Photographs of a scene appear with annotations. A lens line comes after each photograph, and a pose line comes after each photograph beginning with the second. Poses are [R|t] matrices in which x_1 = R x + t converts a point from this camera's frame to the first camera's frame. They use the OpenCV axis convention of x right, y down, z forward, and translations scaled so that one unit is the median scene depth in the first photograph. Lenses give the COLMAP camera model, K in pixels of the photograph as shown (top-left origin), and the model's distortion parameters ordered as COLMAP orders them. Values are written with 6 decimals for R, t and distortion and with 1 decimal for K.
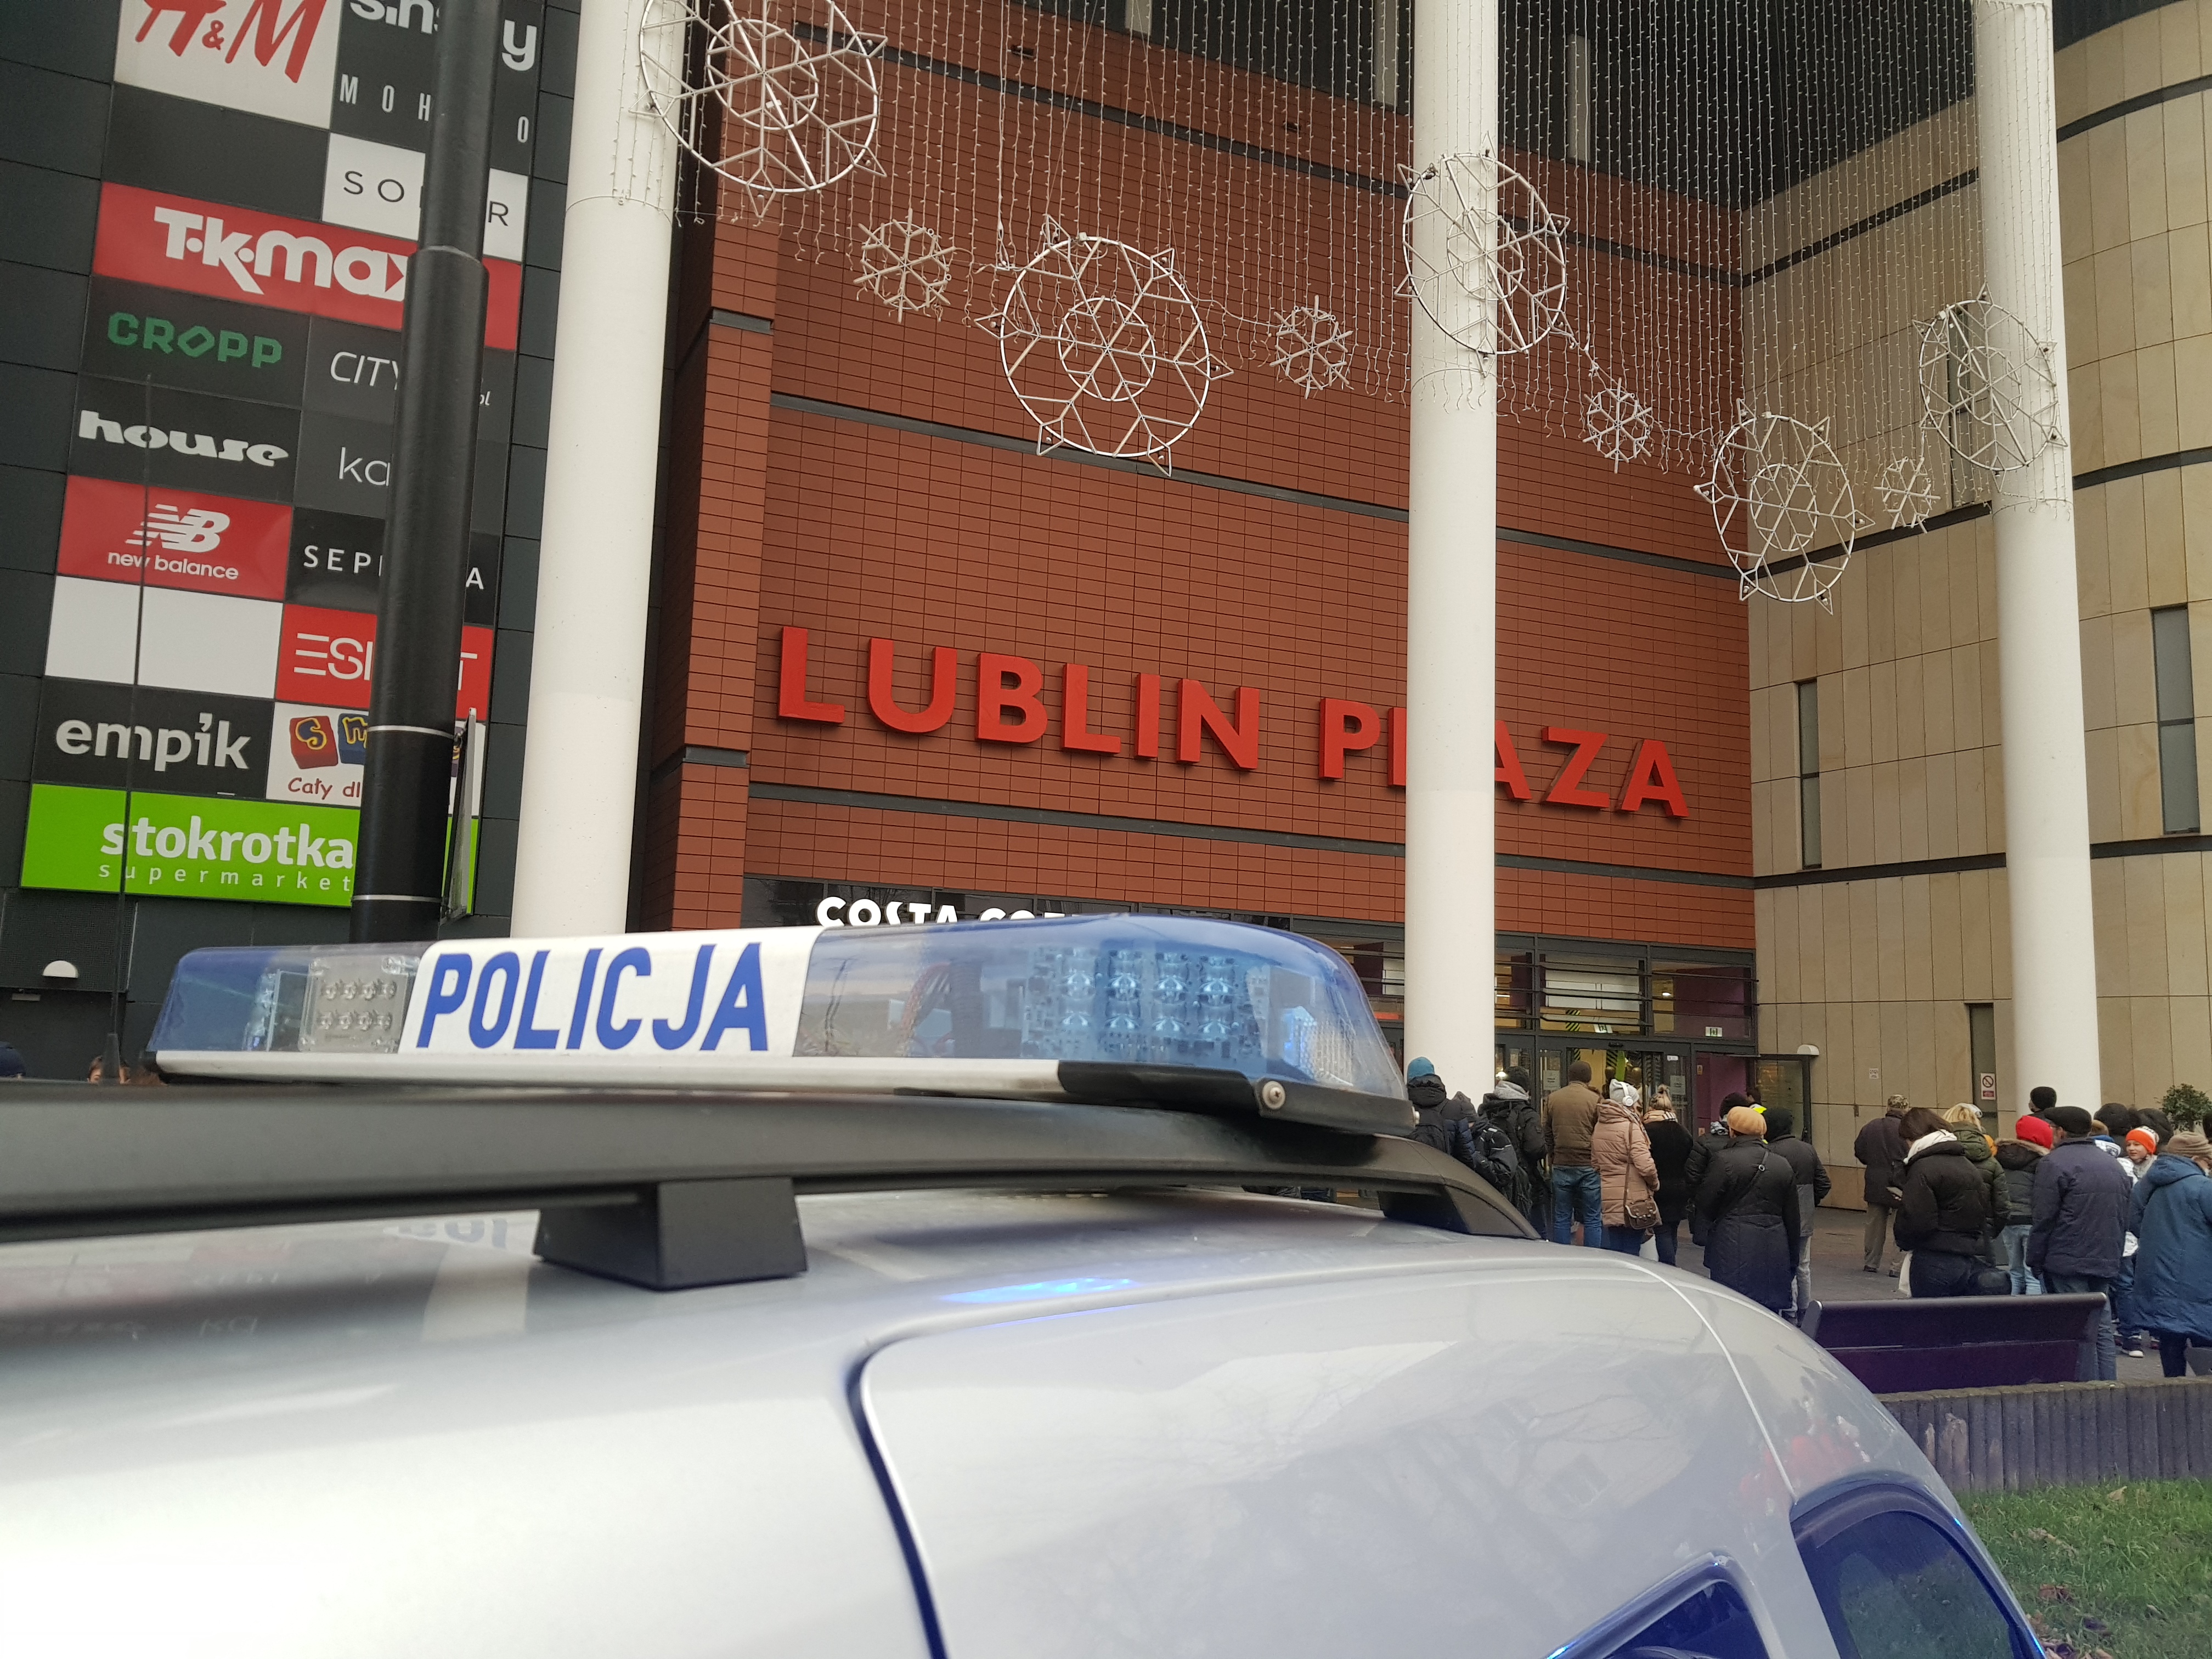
lens RADIAL K [[1772.1, 0, 1106.0], [0, 1772.1, 829.5], [0, 0, 1]] dist [0.006826, 0.006586]
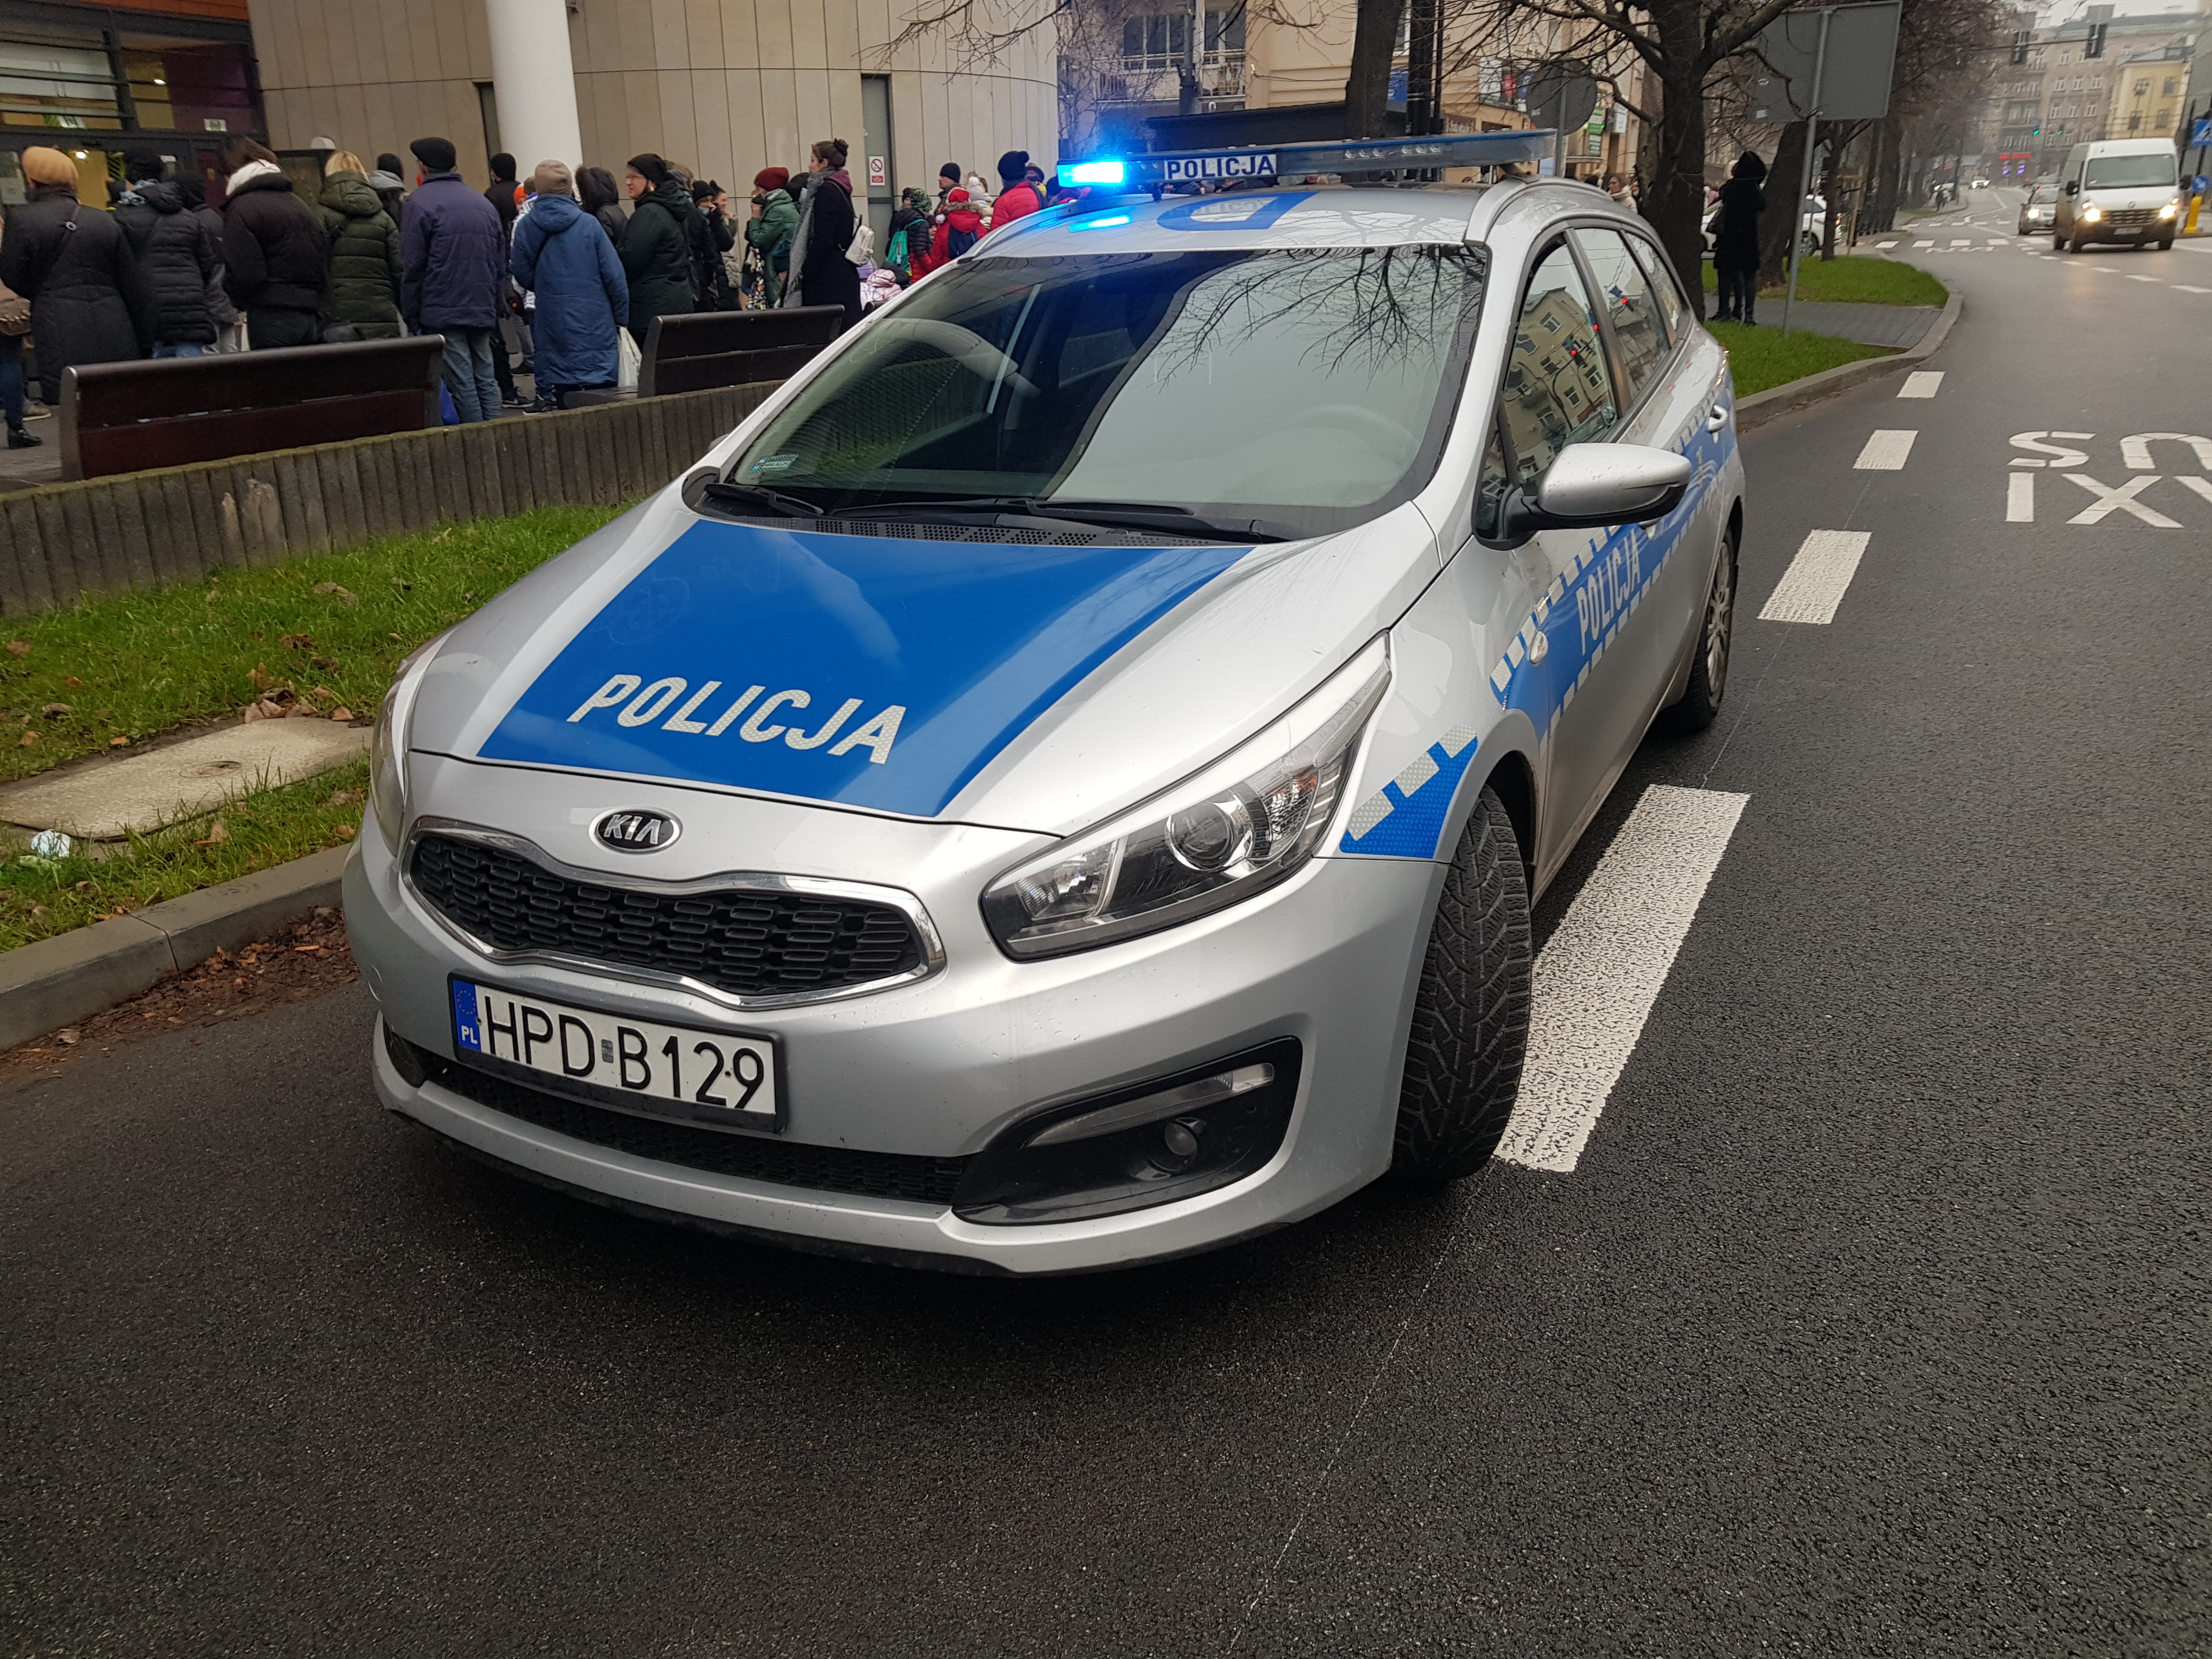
lens RADIAL K [[1772.1, 0, 1106.0], [0, 1772.1, 829.5], [0, 0, 1]] dist [0.006826, 0.006586]
pose [[0.752656, -0.253870, 0.607502, 0.171127], [-0.051133, 0.897351, 0.438346, 0.060867], [-0.656426, -0.360987, 0.662415, 0.058627]]
